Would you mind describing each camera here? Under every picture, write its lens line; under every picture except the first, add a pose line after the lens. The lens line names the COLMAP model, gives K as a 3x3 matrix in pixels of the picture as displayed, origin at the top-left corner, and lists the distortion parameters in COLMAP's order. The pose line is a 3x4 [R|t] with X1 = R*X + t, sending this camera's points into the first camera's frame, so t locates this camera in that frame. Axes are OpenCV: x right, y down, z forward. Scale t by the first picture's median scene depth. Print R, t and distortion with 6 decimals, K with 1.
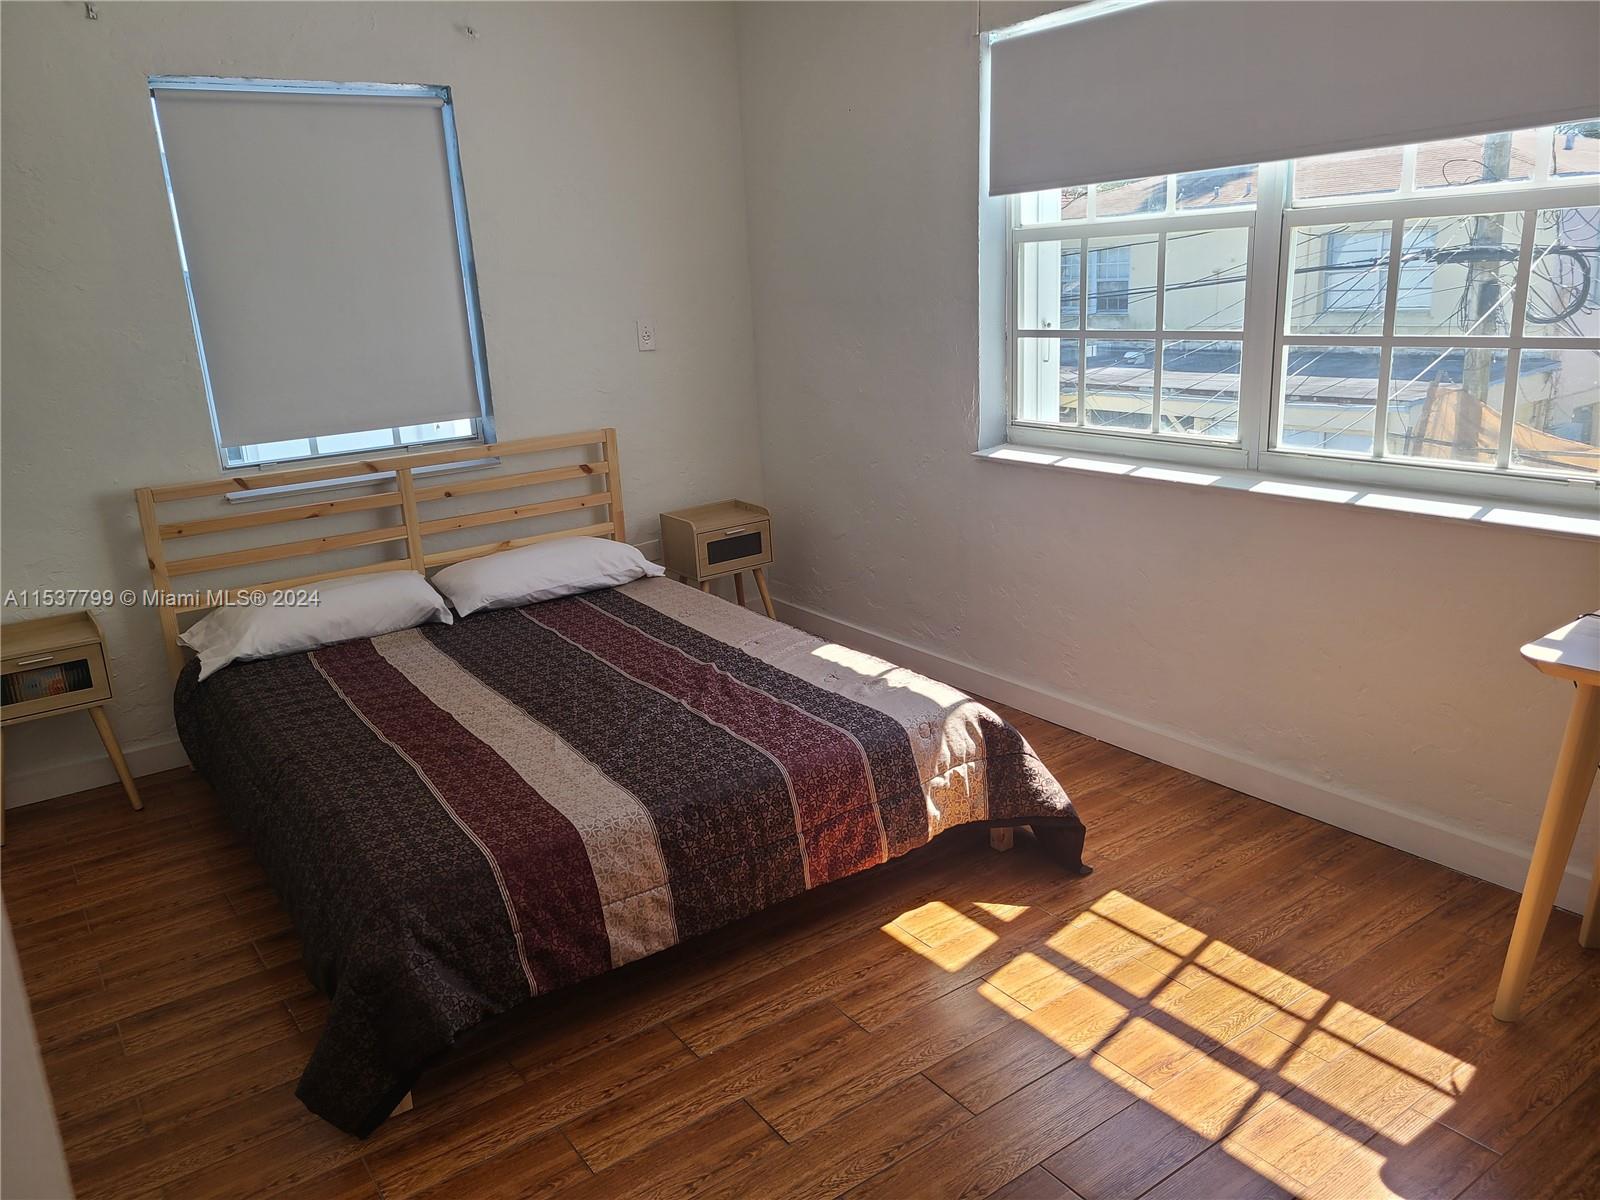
lens RADIAL K [[1201.0, 0, 796.2], [0, 1201.0, 604.9], [0, 0, 1]] dist [0.039933, -0.019496]
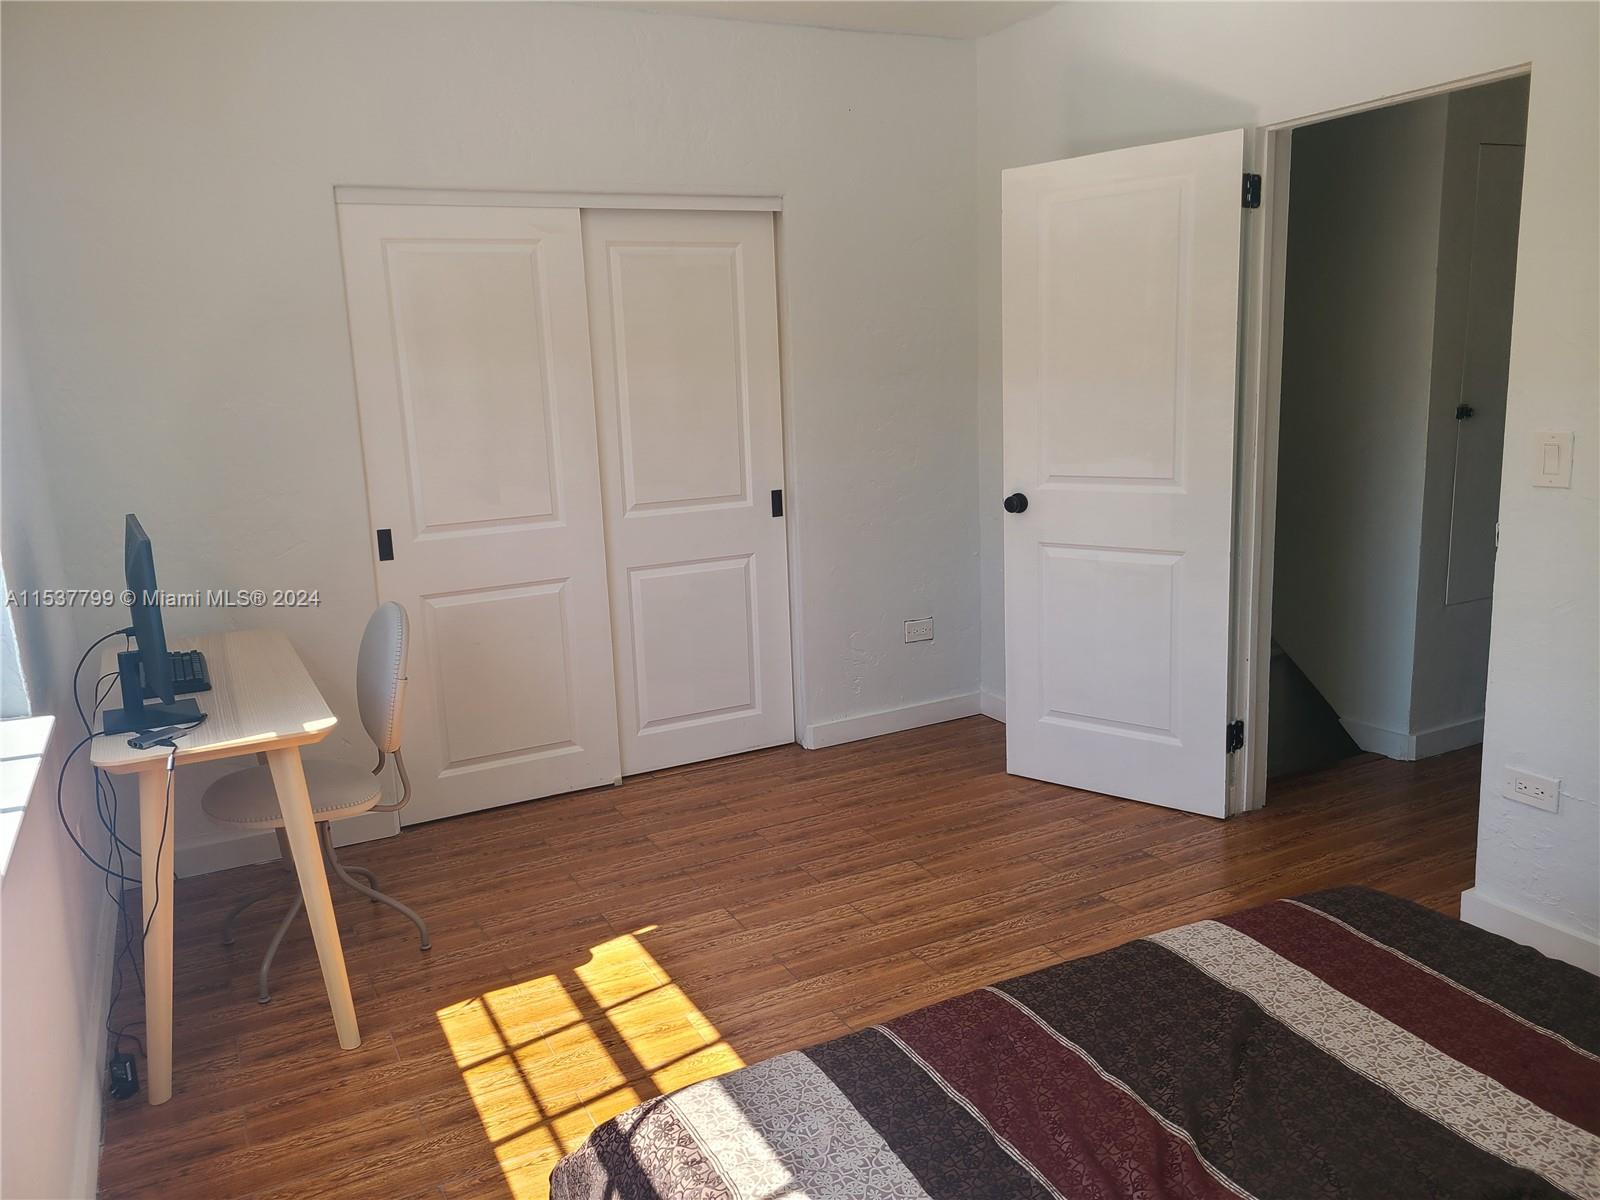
lens RADIAL K [[1201.0, 0, 793.7], [0, 1201.0, 598.1], [0, 0, 1]] dist [0.039933, -0.019496]
pose [[-0.986634, 0.074264, 0.145047, -0.027649], [0.132114, 0.885617, 0.445228, -0.498244], [-0.095391, 0.458440, -0.883591, 1.801767]]
